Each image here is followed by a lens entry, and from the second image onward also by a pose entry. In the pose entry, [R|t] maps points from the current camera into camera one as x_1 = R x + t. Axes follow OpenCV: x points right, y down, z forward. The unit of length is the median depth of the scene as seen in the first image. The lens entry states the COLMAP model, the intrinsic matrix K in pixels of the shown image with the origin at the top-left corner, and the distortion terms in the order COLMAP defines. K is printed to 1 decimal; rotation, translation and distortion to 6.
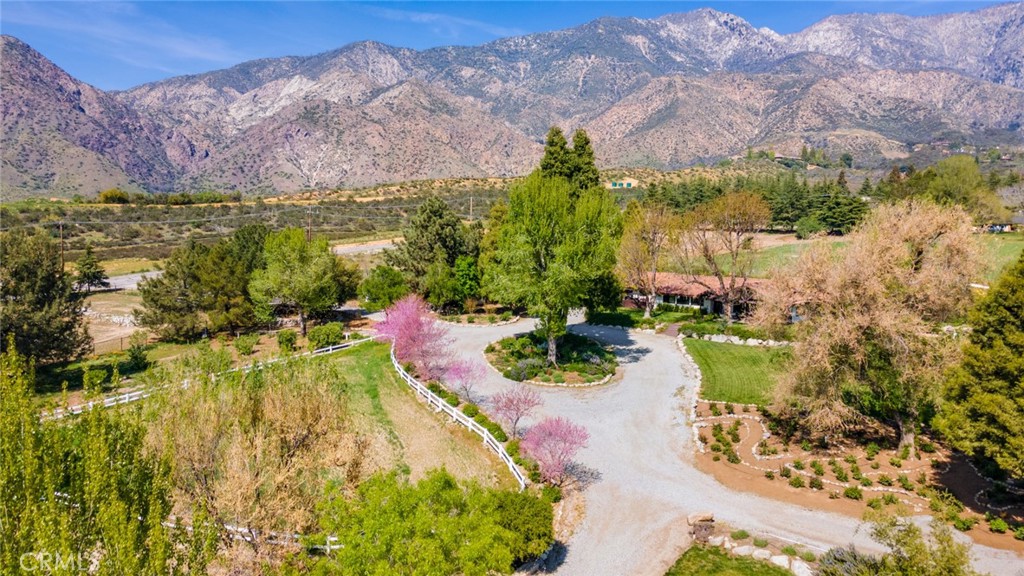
lens RADIAL K [[749.0, 0, 511.9], [0, 749.0, 283.5], [0, 0, 1]] dist [0.027873, 0.039723]
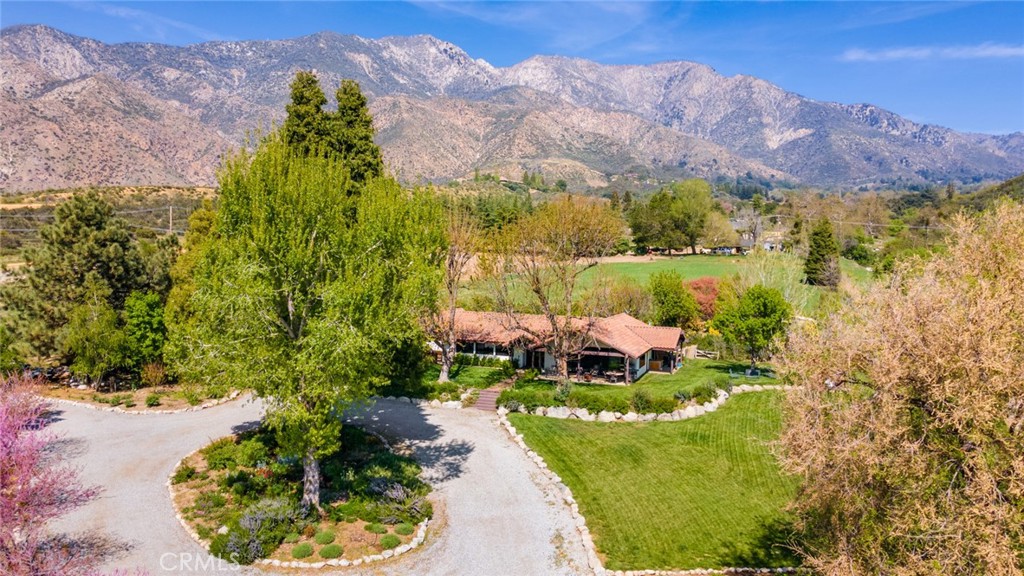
lens RADIAL K [[749.0, 0, 511.8], [0, 749.0, 285.0], [0, 0, 1]] dist [0.027873, 0.039723]
pose [[0.935545, -0.011666, 0.353016, 0.000020], [0.020145, 0.999590, -0.020354, -0.001376], [-0.352634, 0.026154, 0.935396, 0.018540]]
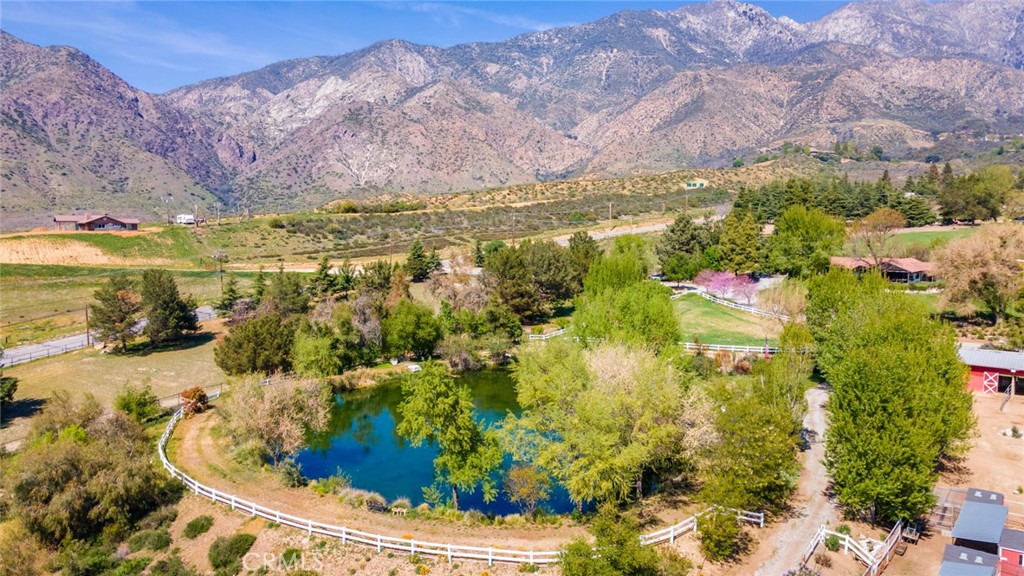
lens RADIAL K [[749.0, 0, 511.9], [0, 749.0, 283.3], [0, 0, 1]] dist [0.027873, 0.039723]
pose [[0.999686, -0.014291, -0.020592, -0.028011], [0.014500, 0.999845, 0.010024, 0.001181], [0.020445, -0.010319, 0.999738, -0.041811]]
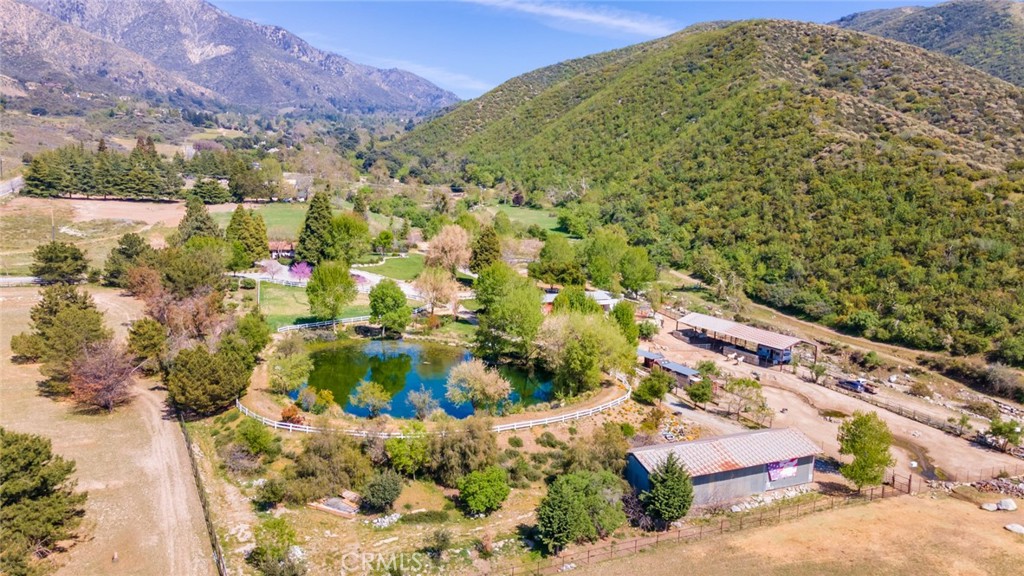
lens RADIAL K [[749.0, 0, 516.2], [0, 749.0, 278.9], [0, 0, 1]] dist [0.027873, 0.039723]
pose [[0.453576, -0.120548, 0.883027, -0.093120], [0.045416, 0.992649, 0.112185, -0.007933], [-0.890060, -0.010781, 0.455717, -0.039135]]
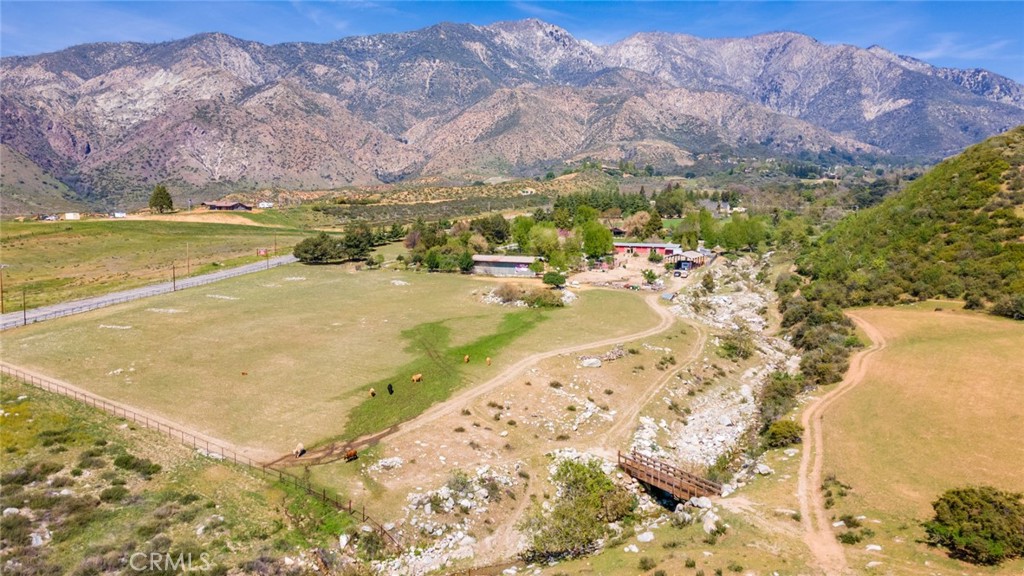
lens RADIAL K [[749.0, 0, 511.8], [0, 749.0, 282.5], [0, 0, 1]] dist [0.027873, 0.039723]
pose [[0.974182, -0.015762, 0.225212, -0.070857], [0.013002, 0.999821, 0.013732, 0.014038], [-0.225388, -0.010450, 0.974213, -0.174986]]
